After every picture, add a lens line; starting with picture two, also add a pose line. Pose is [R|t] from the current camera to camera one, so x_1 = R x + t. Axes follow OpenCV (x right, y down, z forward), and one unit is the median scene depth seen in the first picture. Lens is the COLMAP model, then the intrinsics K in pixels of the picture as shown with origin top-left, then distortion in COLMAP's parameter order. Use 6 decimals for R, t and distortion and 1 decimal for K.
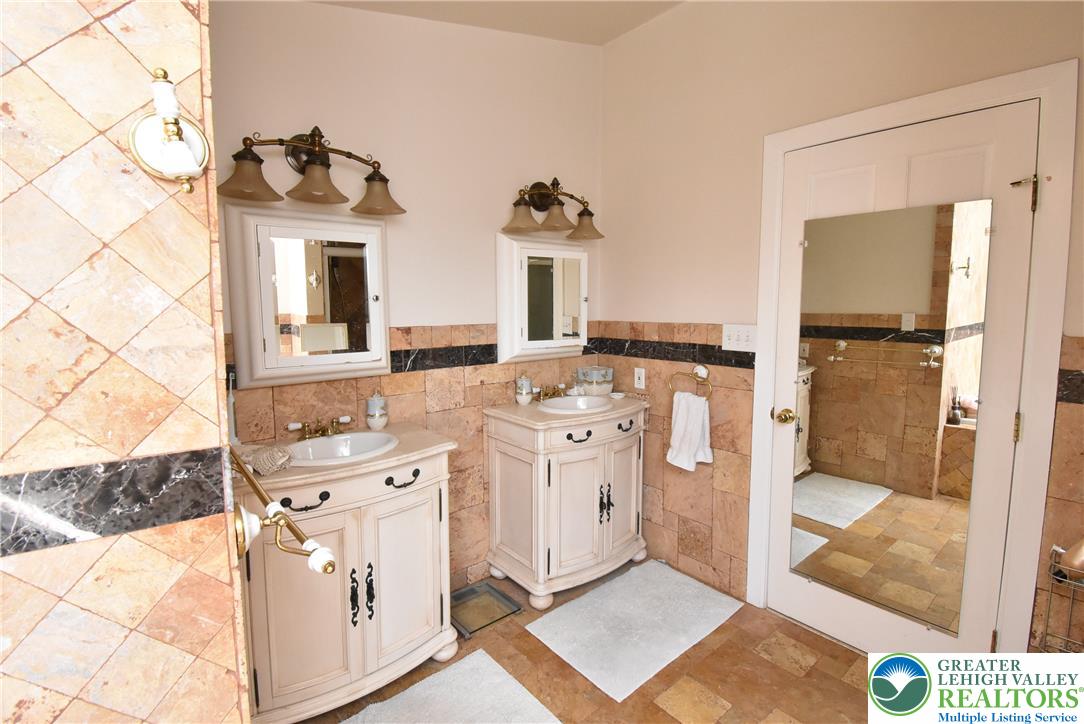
lens RADIAL K [[494.2, 0, 540.2], [0, 494.2, 352.4], [0, 0, 1]] dist [0.002851, -0.017281]
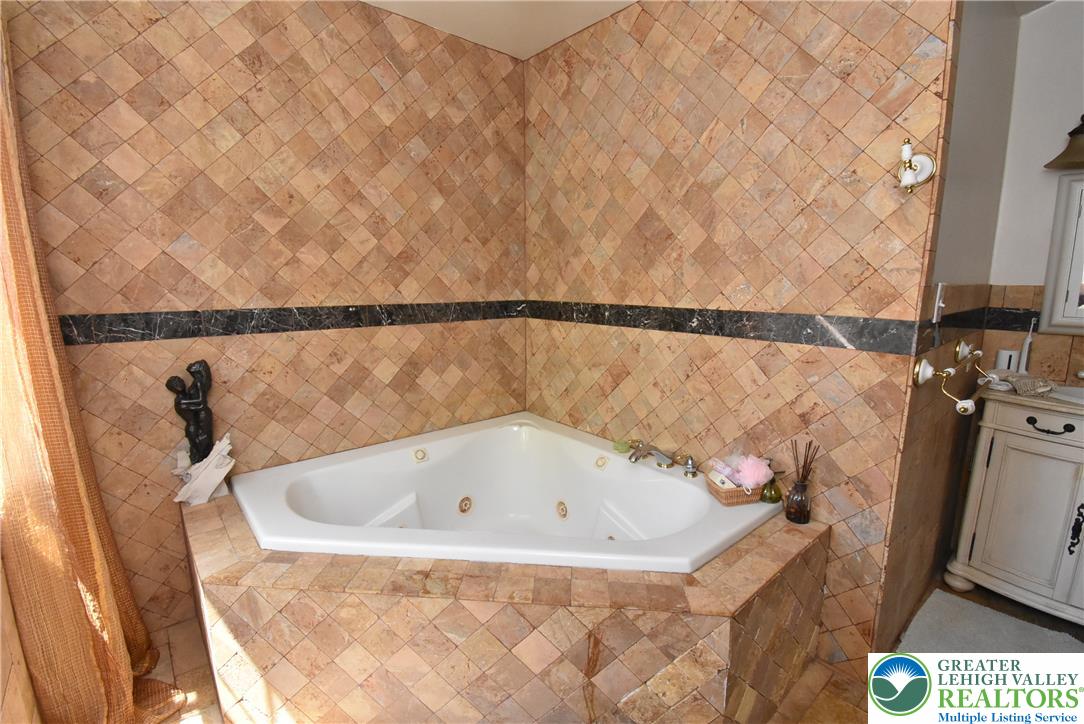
lens RADIAL K [[494.2, 0, 540.2], [0, 494.2, 352.4], [0, 0, 1]] dist [0.002851, -0.017281]
pose [[0.009488, 0.145459, -0.989319, 1.344515], [-0.105970, 0.983938, 0.143651, 0.200378], [0.994324, 0.103475, 0.024750, -0.530059]]
